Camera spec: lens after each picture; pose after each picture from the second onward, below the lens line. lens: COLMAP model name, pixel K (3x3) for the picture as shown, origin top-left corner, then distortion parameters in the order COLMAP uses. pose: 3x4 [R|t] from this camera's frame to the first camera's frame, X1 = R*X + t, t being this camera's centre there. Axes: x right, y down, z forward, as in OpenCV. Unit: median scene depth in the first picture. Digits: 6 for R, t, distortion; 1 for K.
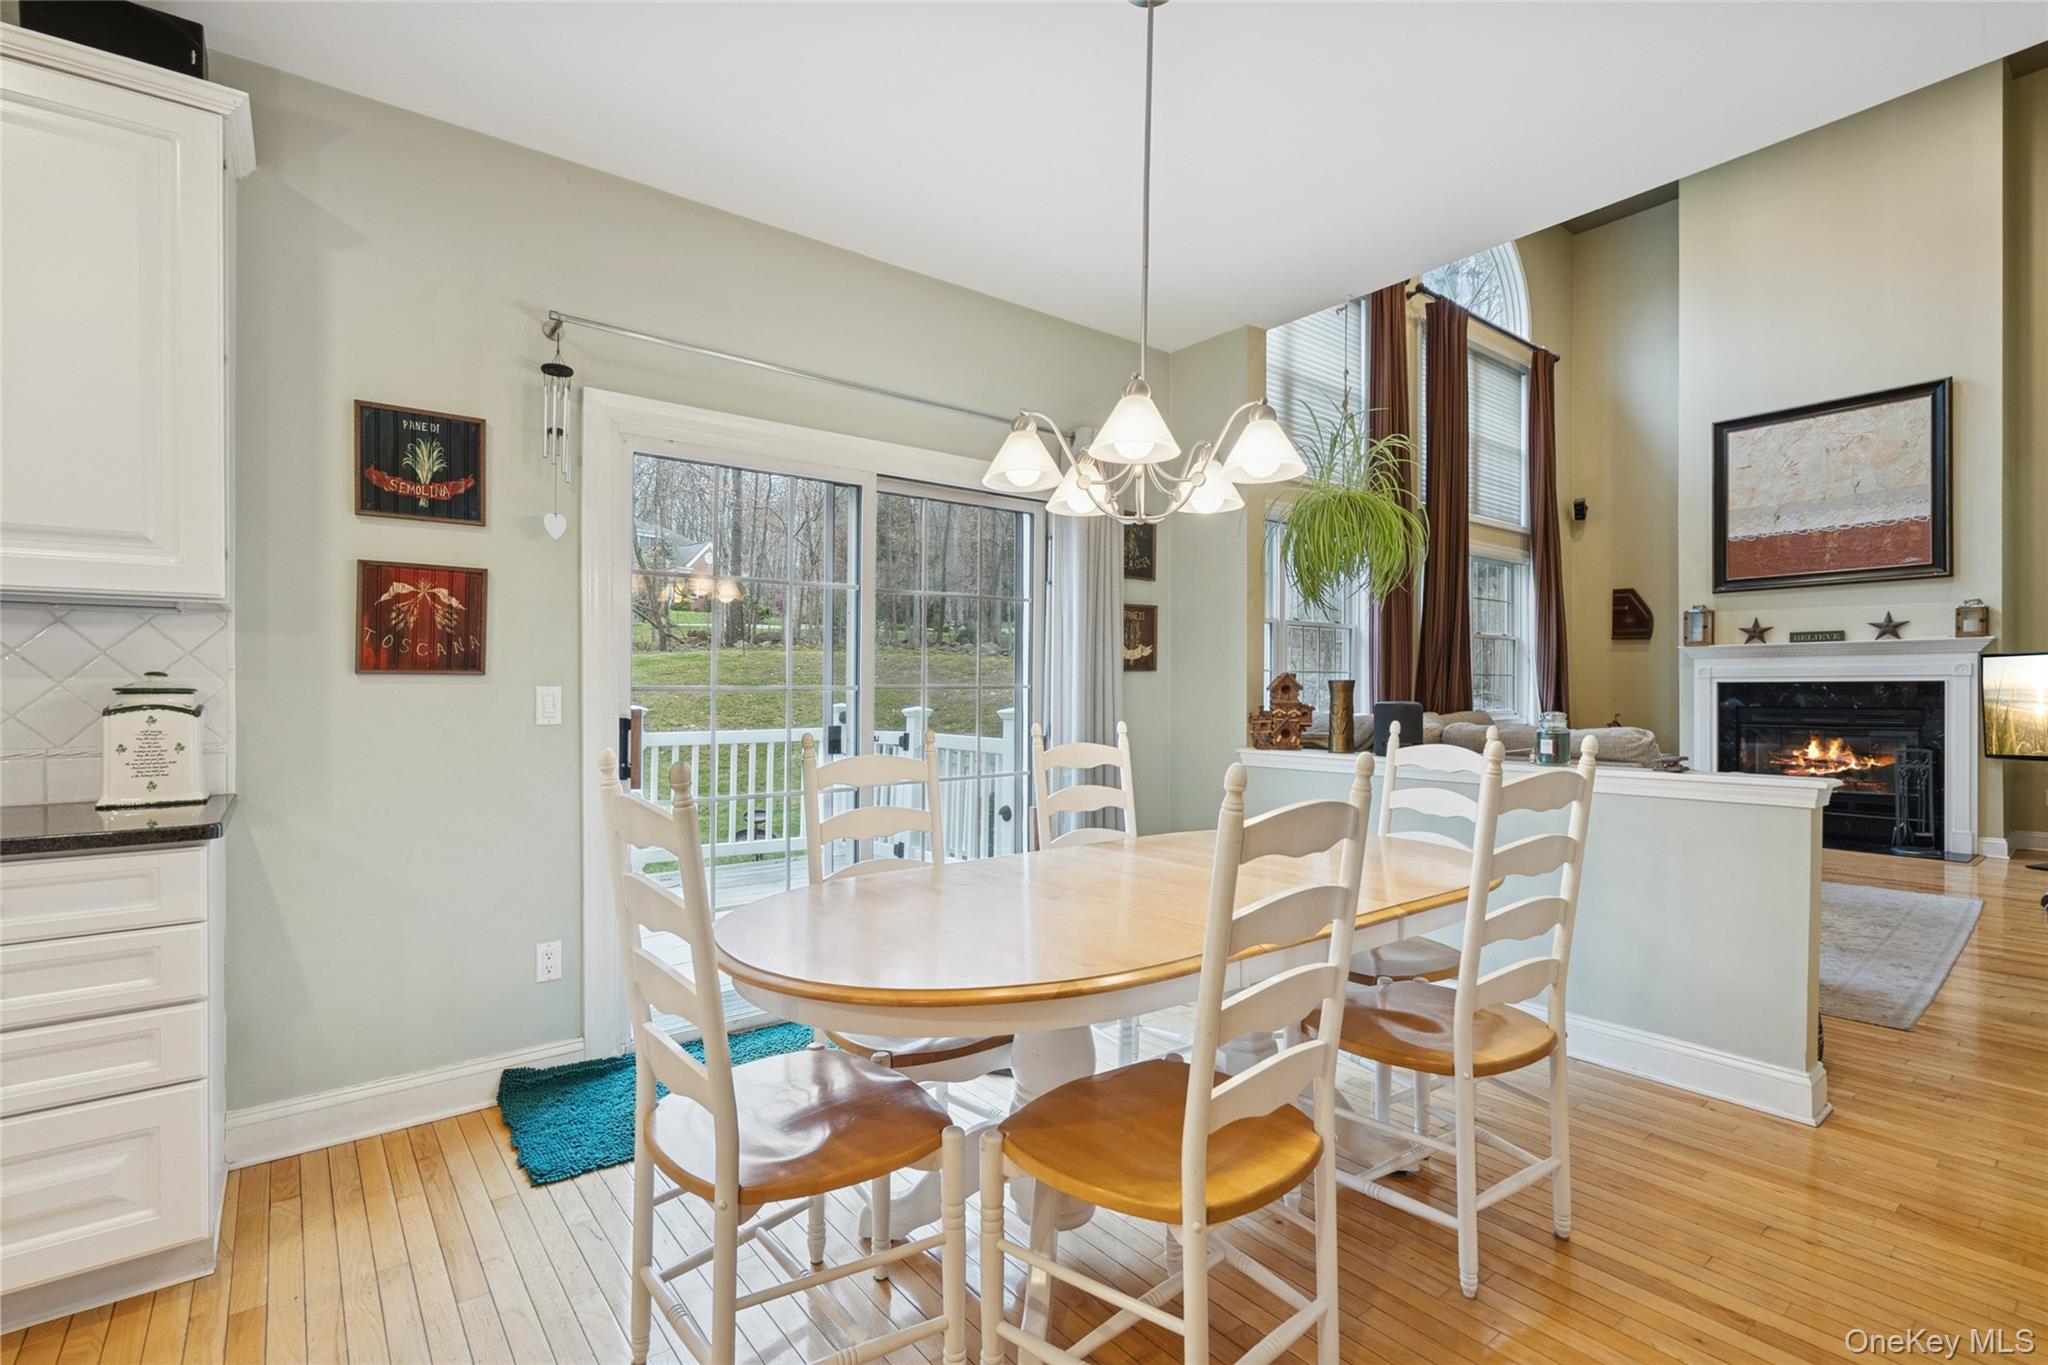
lens RADIAL K [[949.1, 0, 1024.0], [0, 949.1, 682.5], [0, 0, 1]] dist [-0.000022, 0.000051]
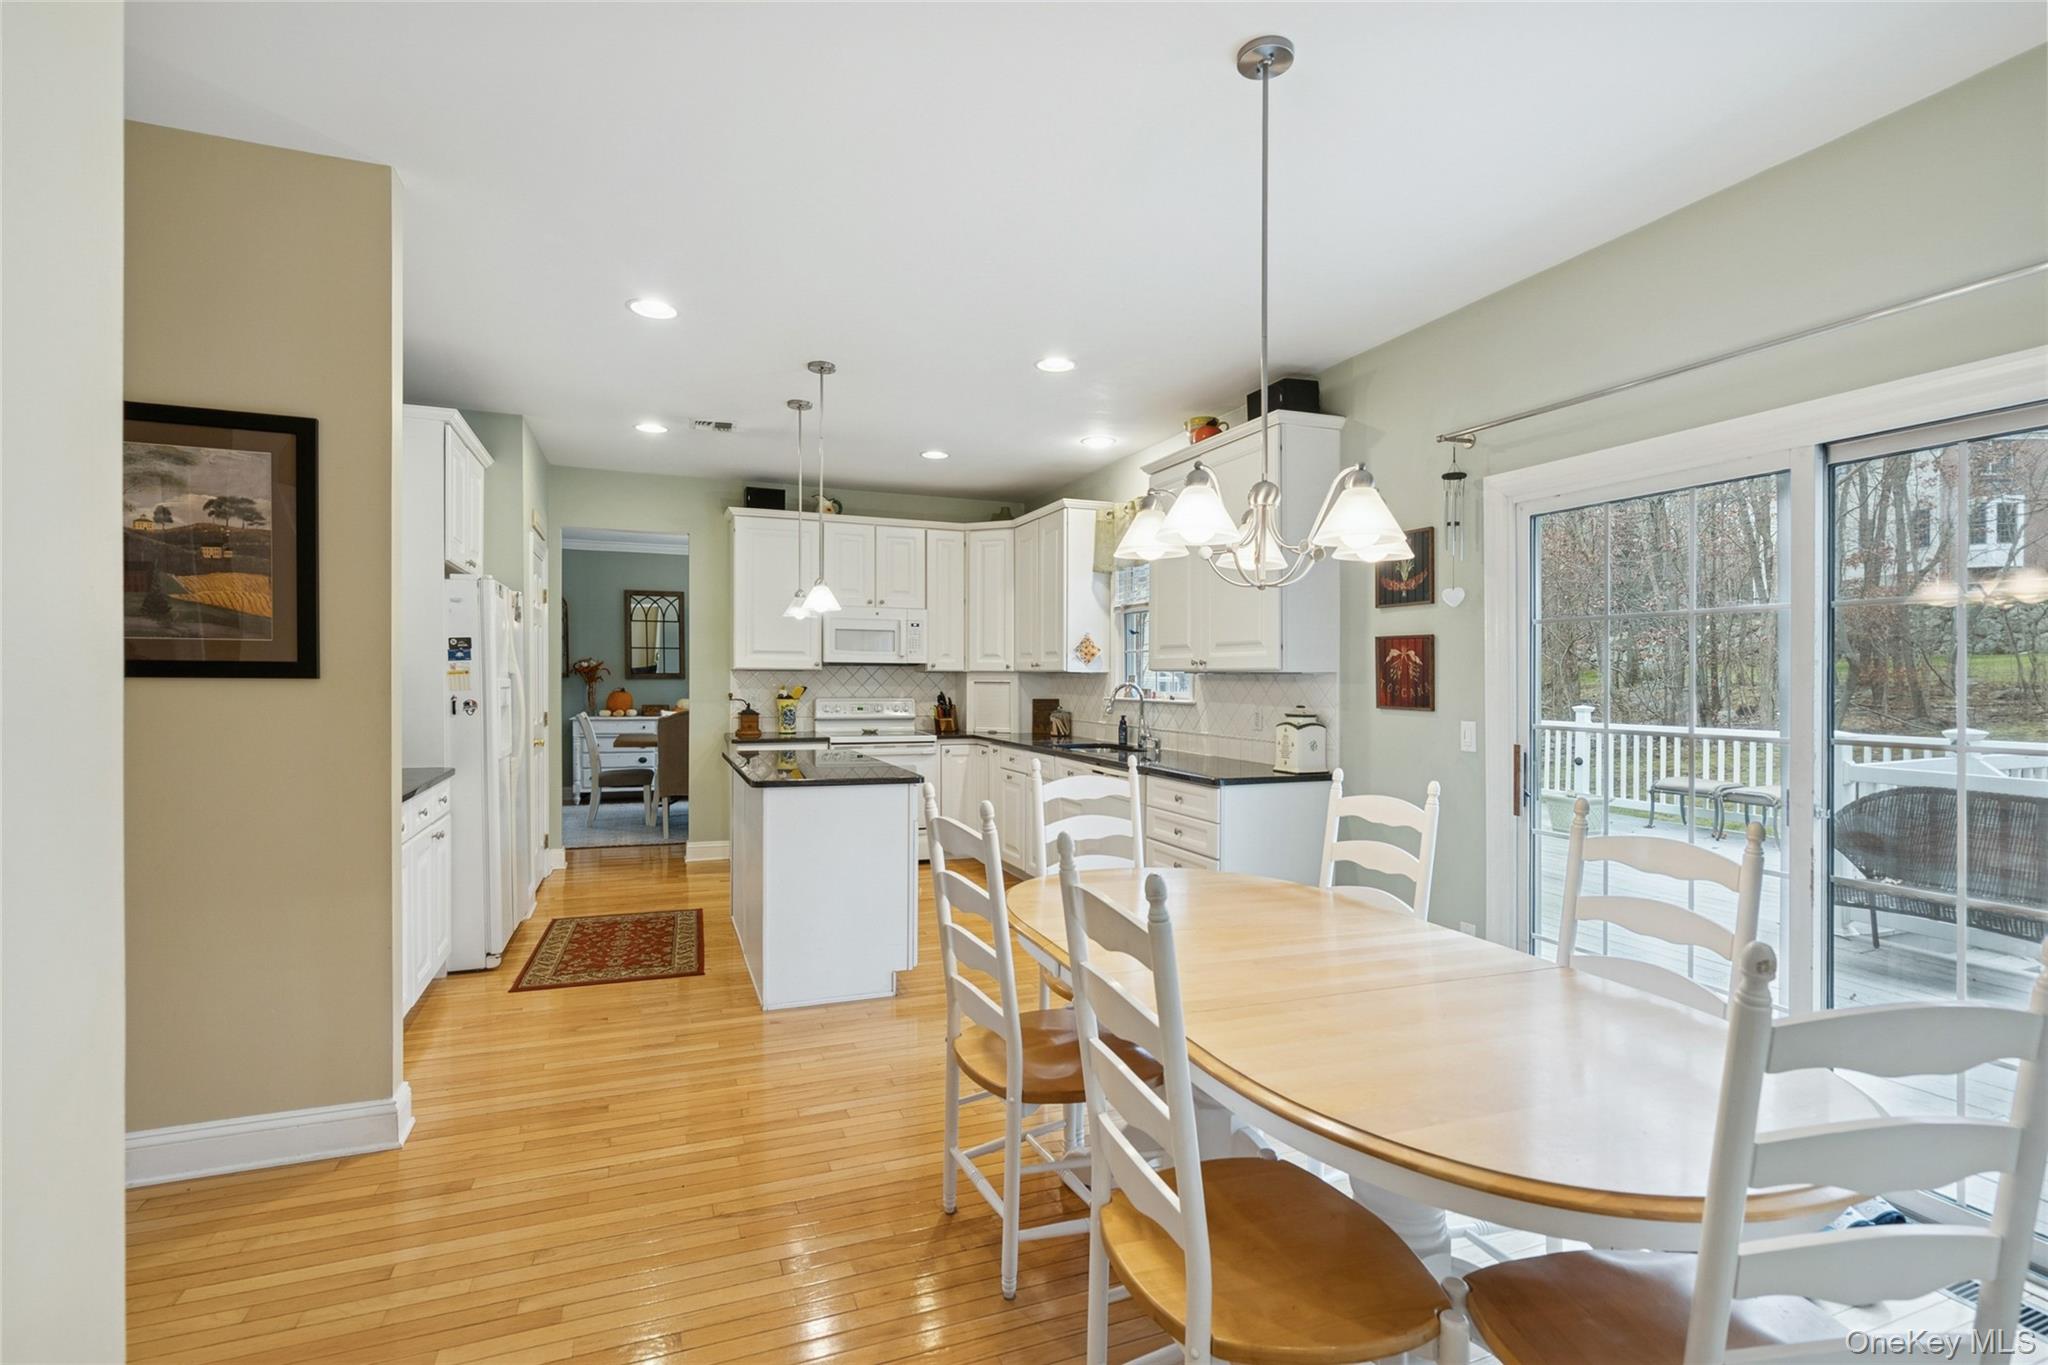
lens RADIAL K [[949.1, 0, 1024.0], [0, 949.1, 682.5], [0, 0, 1]] dist [-0.000022, 0.000051]
pose [[-0.276814, -0.010156, -0.960870, 1.129436], [-0.013654, 0.999885, -0.006634, -0.038917], [0.960827, 0.011283, -0.276921, 0.993300]]
